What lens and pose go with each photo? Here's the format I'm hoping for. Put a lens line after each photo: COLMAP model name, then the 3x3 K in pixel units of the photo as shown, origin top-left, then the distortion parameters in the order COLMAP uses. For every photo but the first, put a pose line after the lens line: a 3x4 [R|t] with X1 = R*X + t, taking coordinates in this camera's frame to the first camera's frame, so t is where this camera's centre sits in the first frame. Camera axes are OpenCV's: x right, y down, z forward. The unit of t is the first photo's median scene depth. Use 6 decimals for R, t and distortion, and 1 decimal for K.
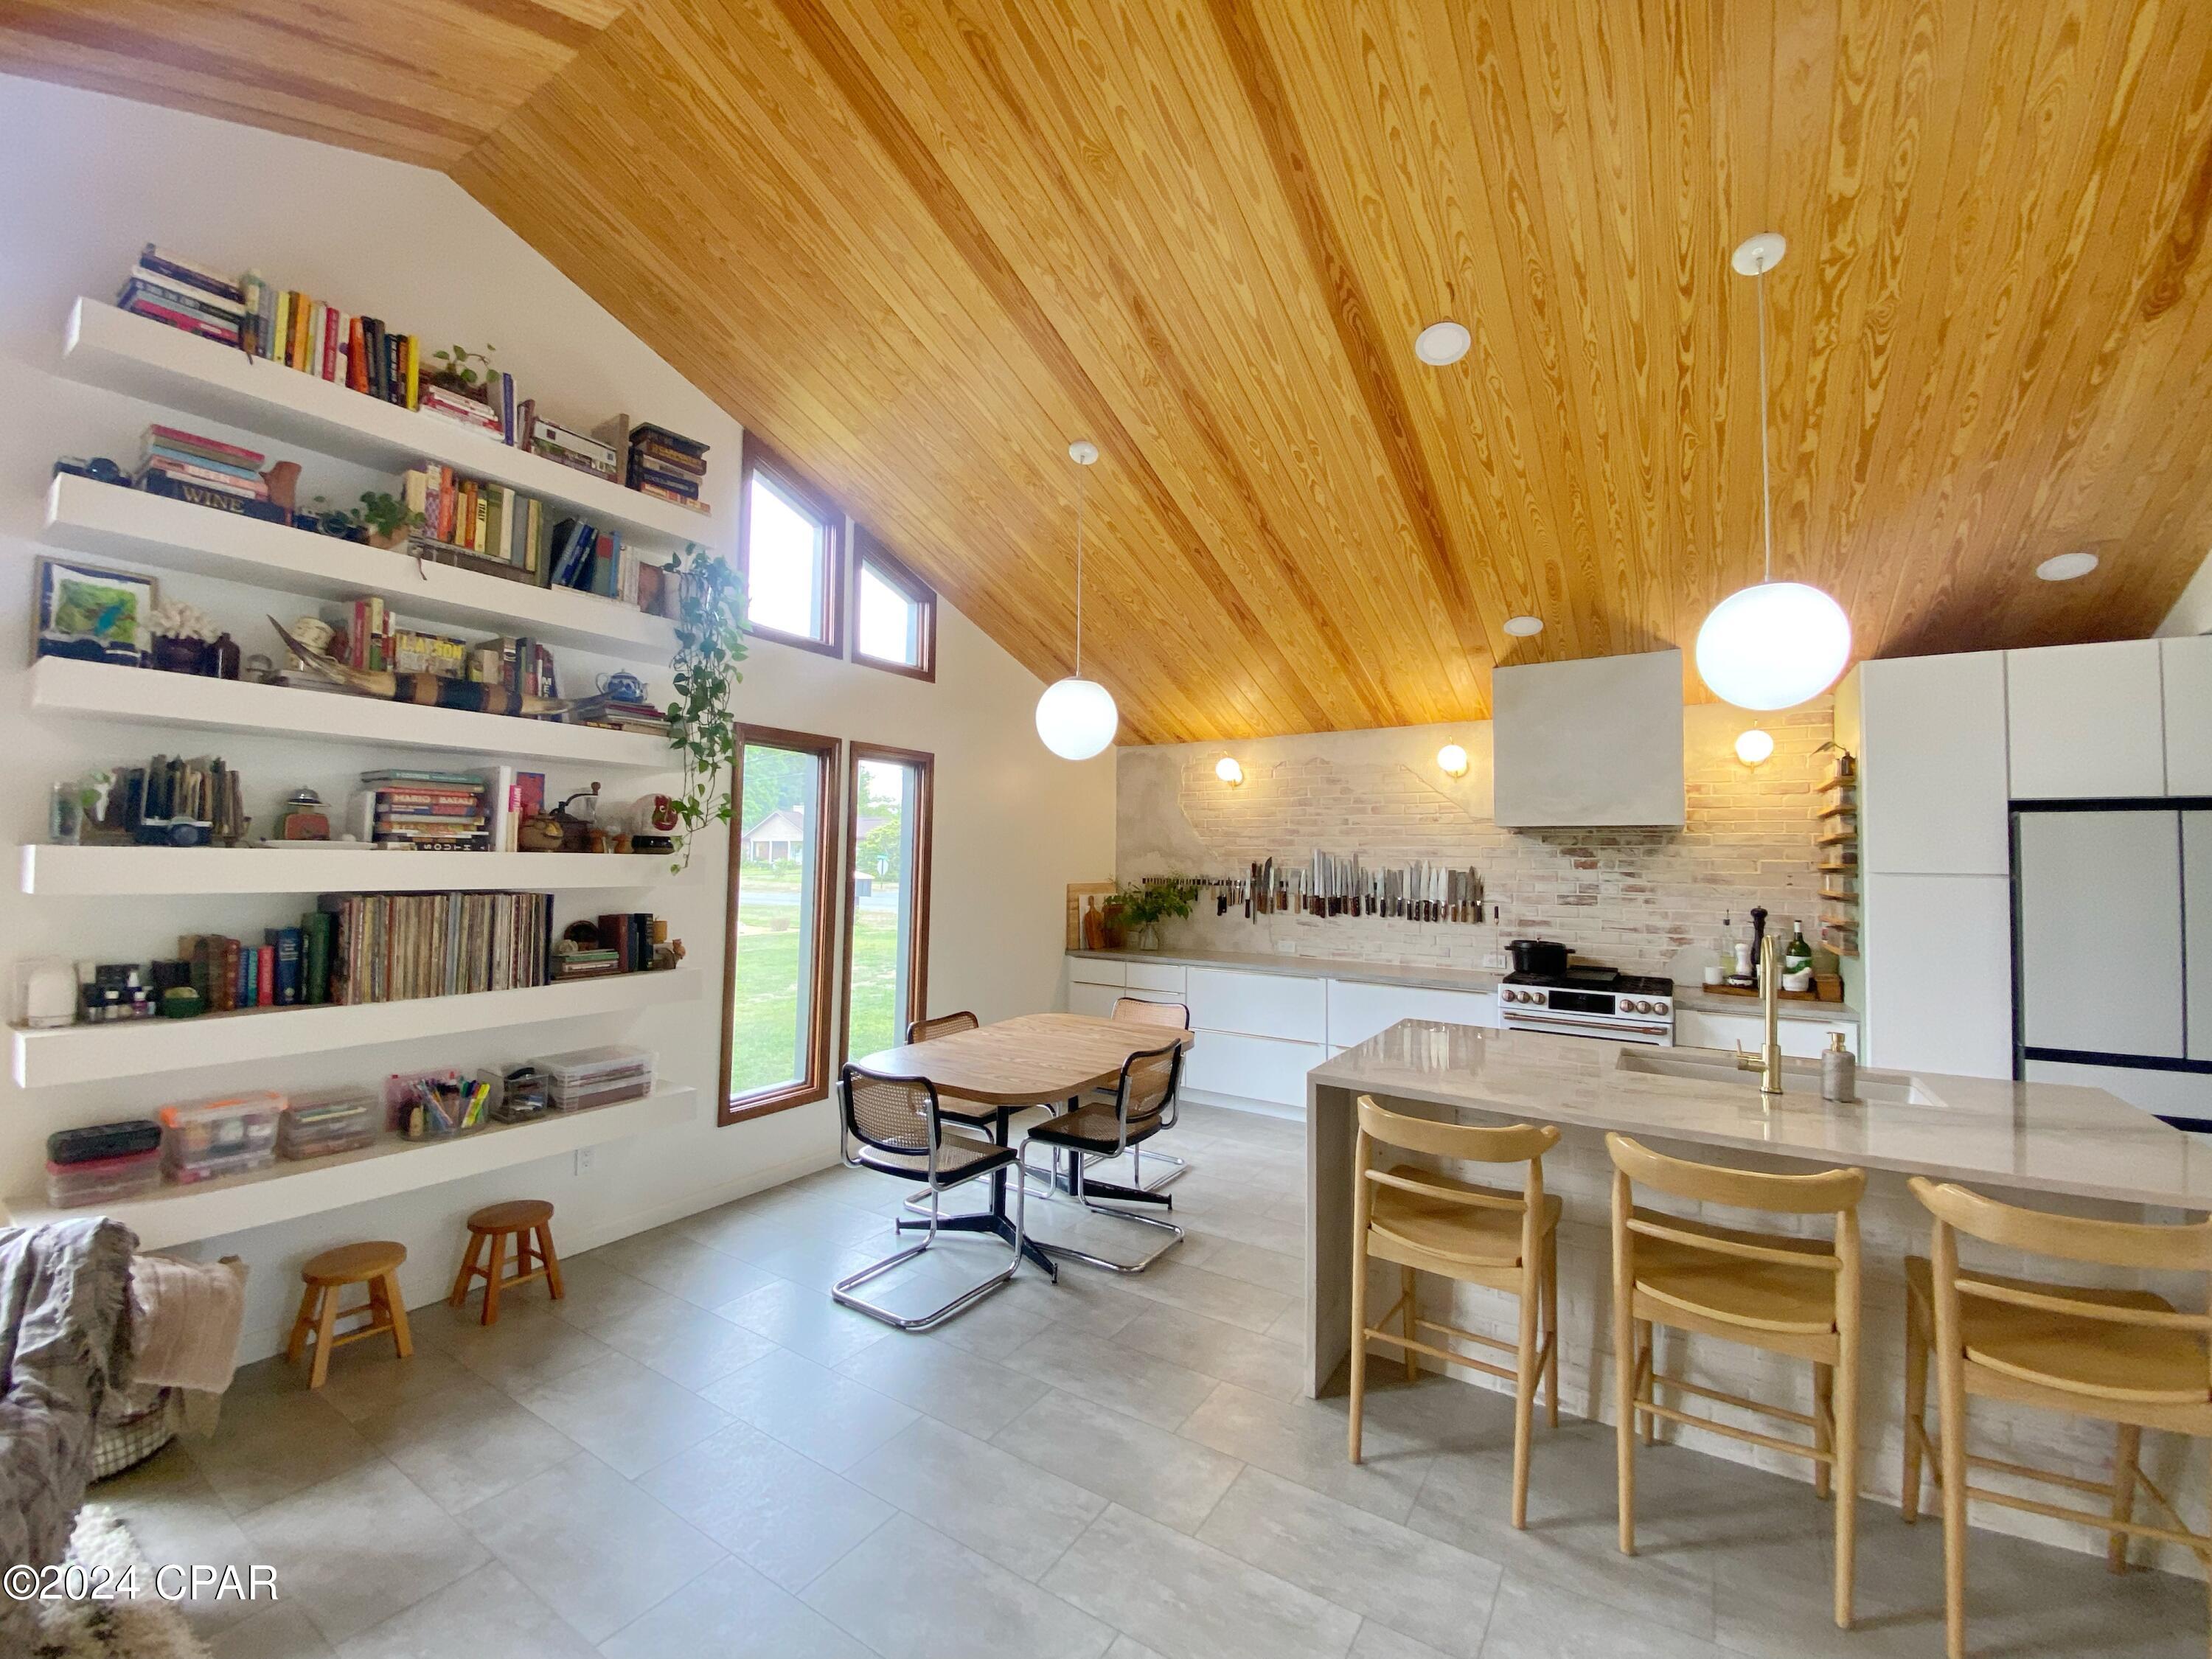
lens RADIAL K [[895.1, 0, 1110.7], [0, 895.1, 811.6], [0, 0, 1]] dist [0.019836, -0.021266]
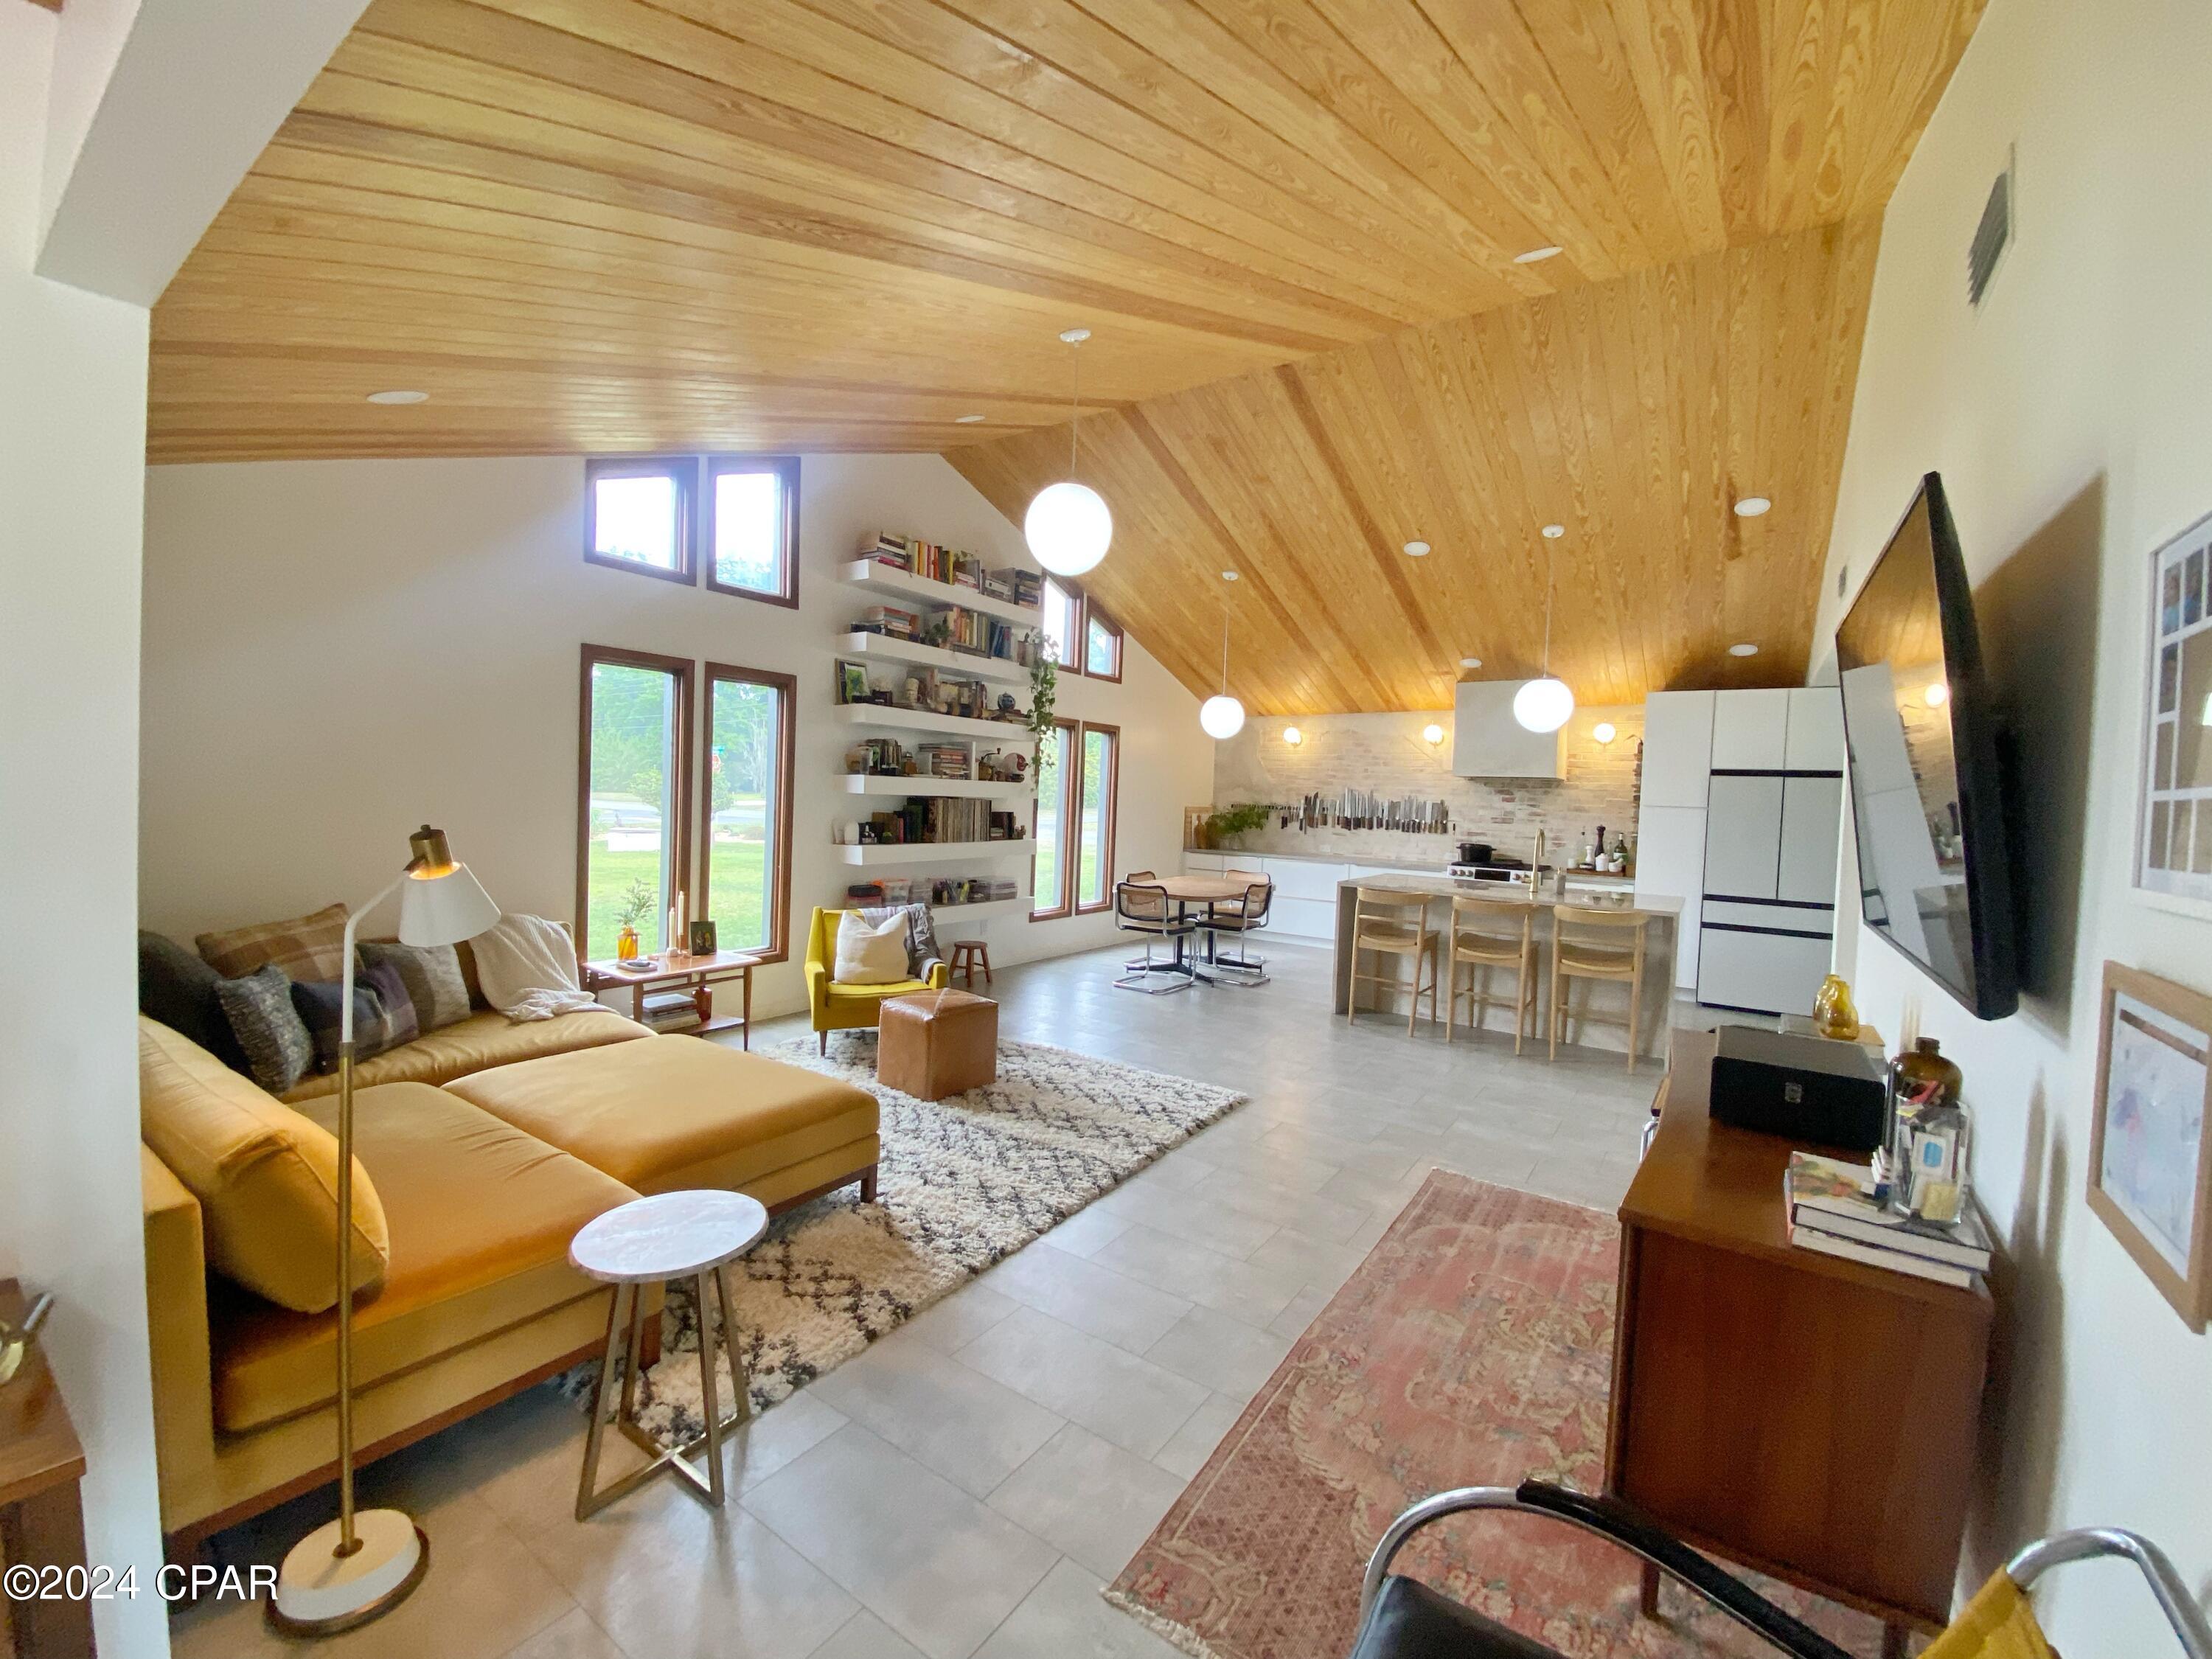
lens RADIAL K [[893.9, 0, 1105.2], [0, 893.9, 825.1], [0, 0, 1]] dist [0.023624, -0.021139]
pose [[0.998981, 0.022210, -0.039295, -0.220064], [-0.018690, 0.995965, 0.087778, -0.037413], [0.041086, -0.086954, 0.995365, -0.985155]]
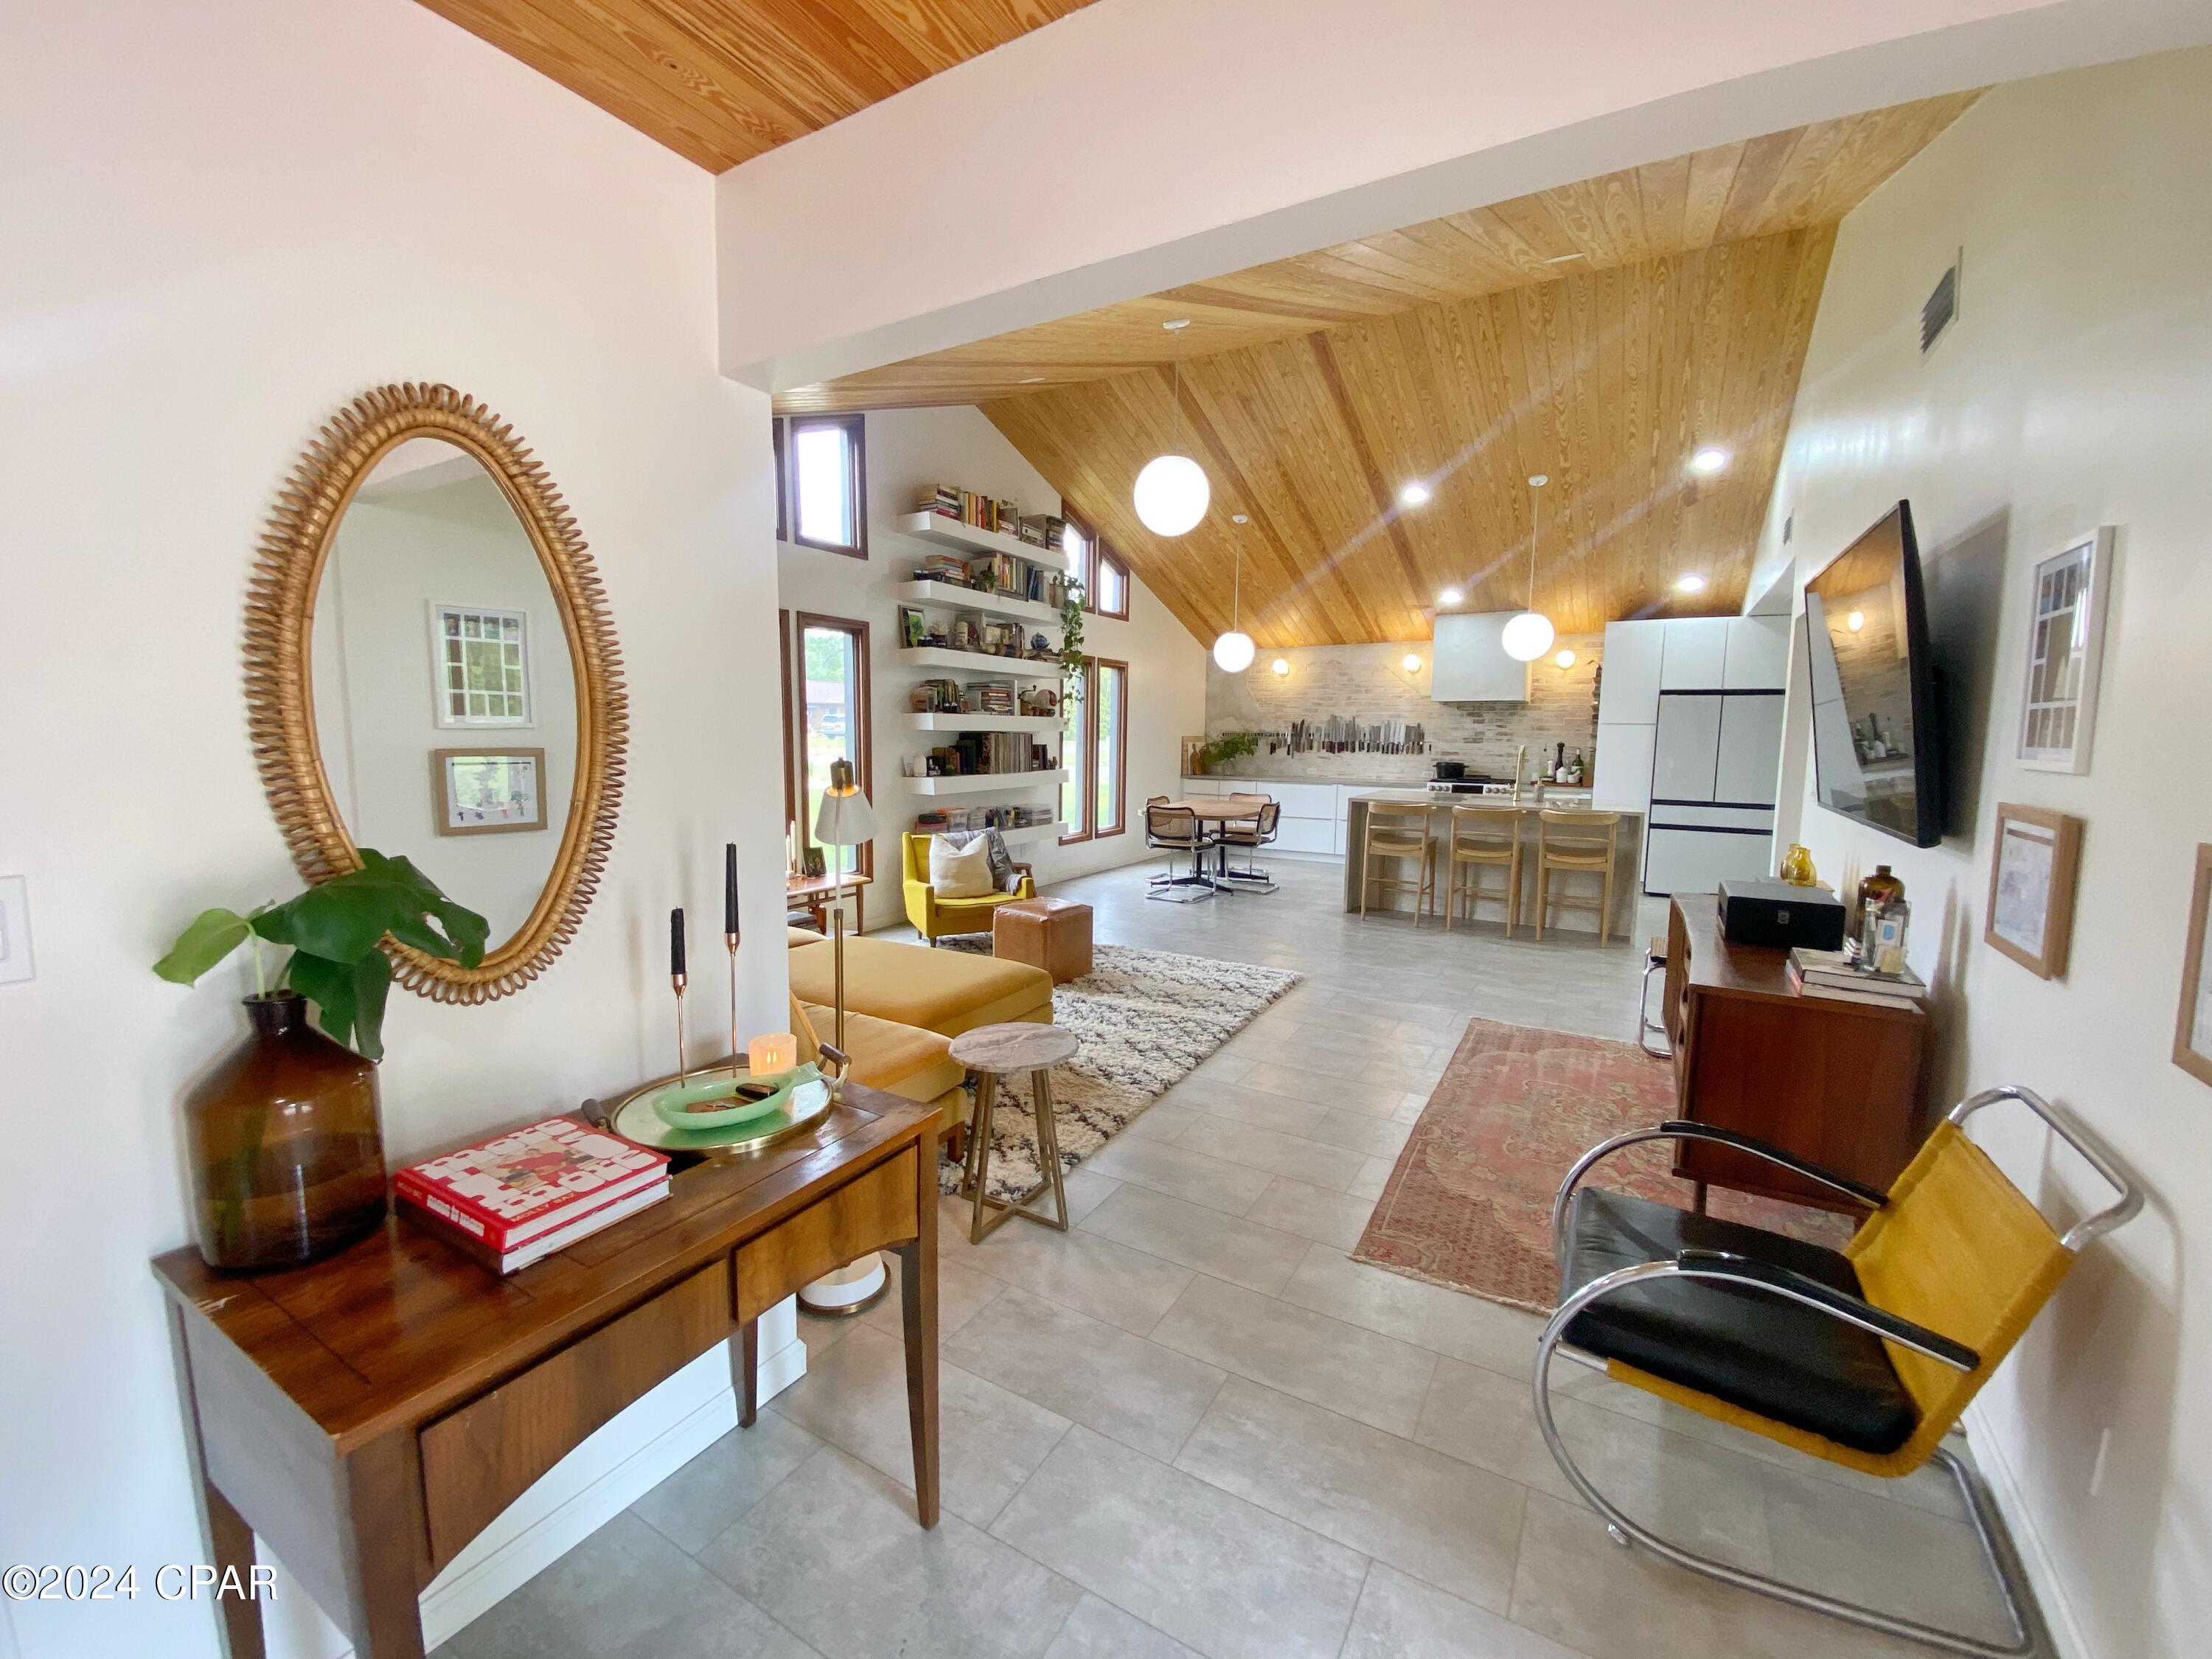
lens RADIAL K [[893.9, 0, 1105.2], [0, 893.9, 825.1], [0, 0, 1]] dist [0.023624, -0.021139]
pose [[0.999392, -0.007623, 0.034023, -0.435418], [0.002003, 0.986749, 0.162240, -0.044940], [-0.034809, -0.162074, 0.986165, -1.178537]]
